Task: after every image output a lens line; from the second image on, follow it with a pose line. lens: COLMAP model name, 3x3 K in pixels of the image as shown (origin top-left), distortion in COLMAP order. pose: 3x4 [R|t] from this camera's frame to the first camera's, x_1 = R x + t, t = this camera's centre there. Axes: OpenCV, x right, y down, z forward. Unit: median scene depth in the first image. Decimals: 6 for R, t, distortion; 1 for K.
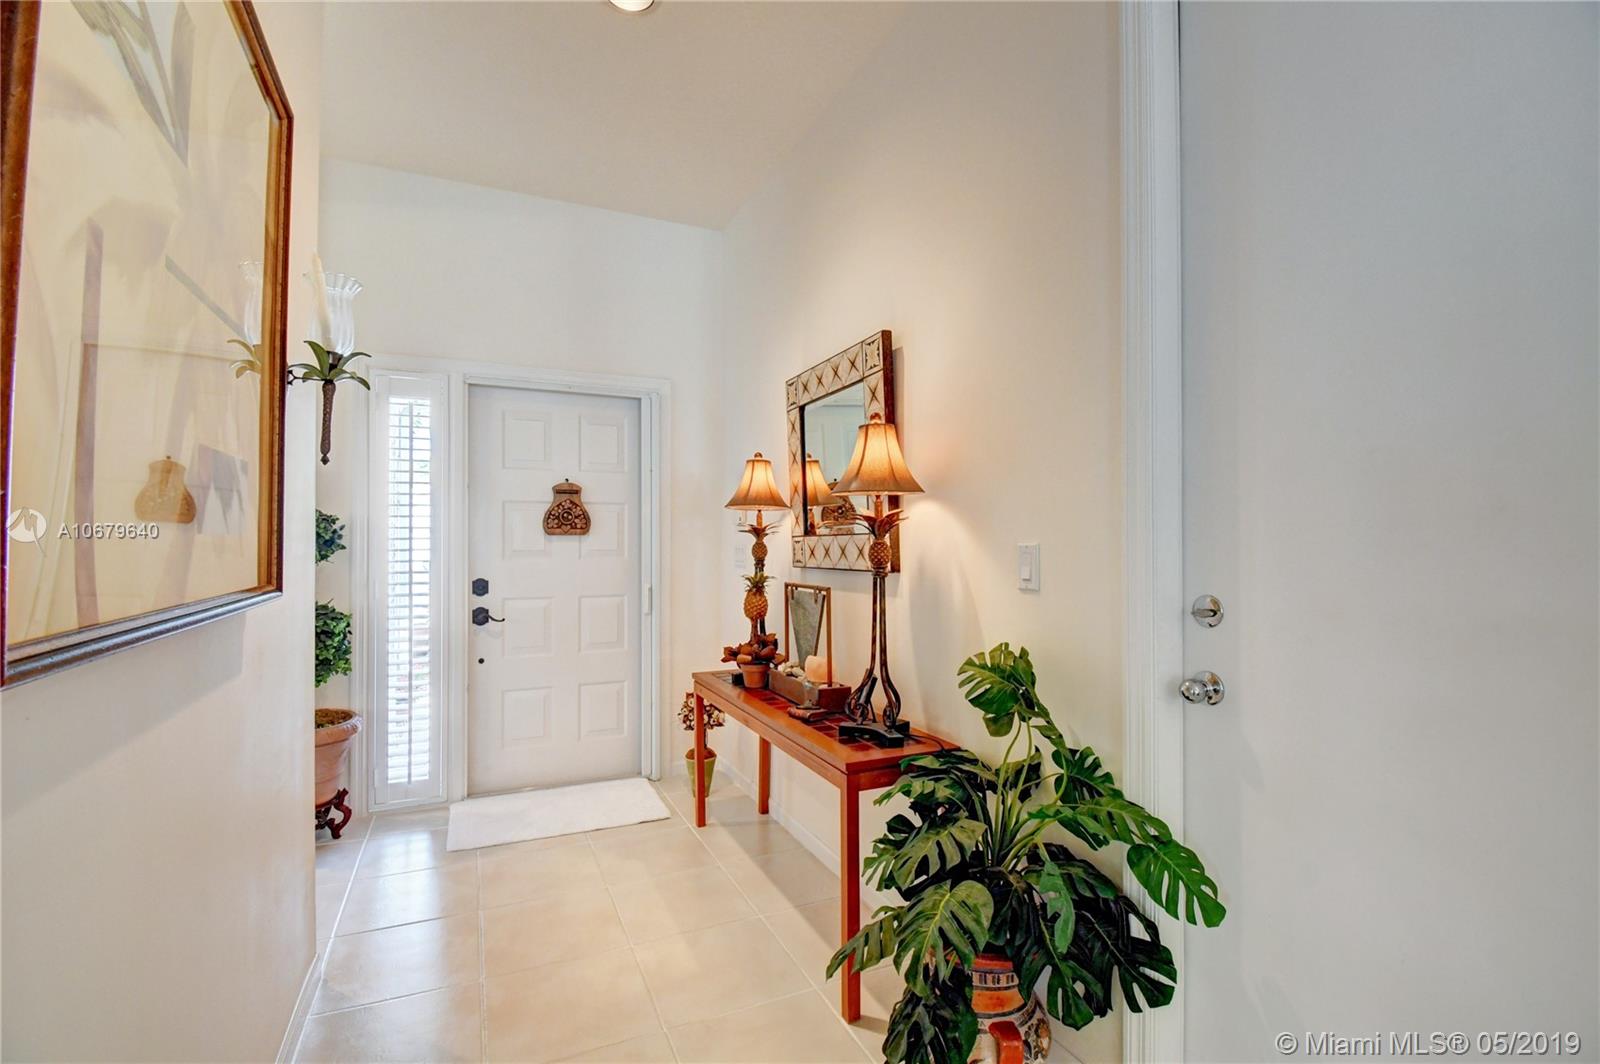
lens RADIAL K [[733.7, 0, 799.1], [0, 733.7, 535.7], [0, 0, 1]] dist [0.021359, -0.027980]
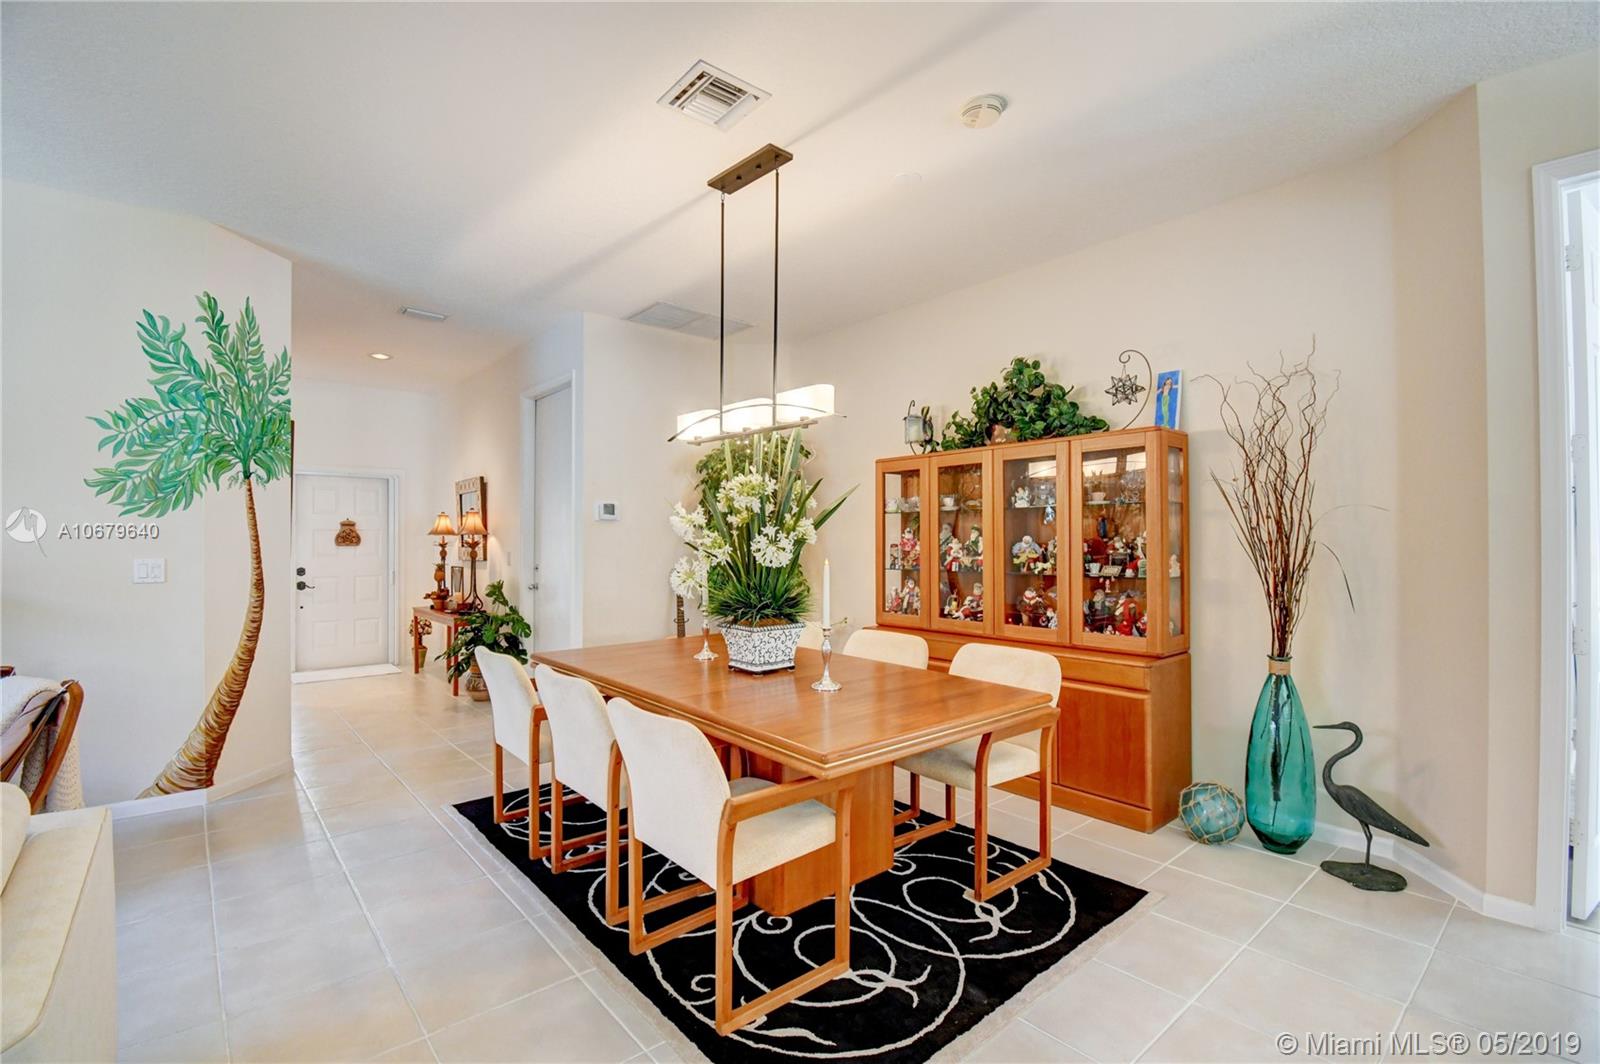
lens RADIAL K [[733.7, 0, 799.1], [0, 733.7, 535.7], [0, 0, 1]] dist [0.021359, -0.027980]
pose [[0.960502, 0.003051, 0.278255, 0.362432], [-0.001702, 0.999986, -0.005090, -0.024365], [-0.278266, 0.004416, 0.960494, -1.496570]]
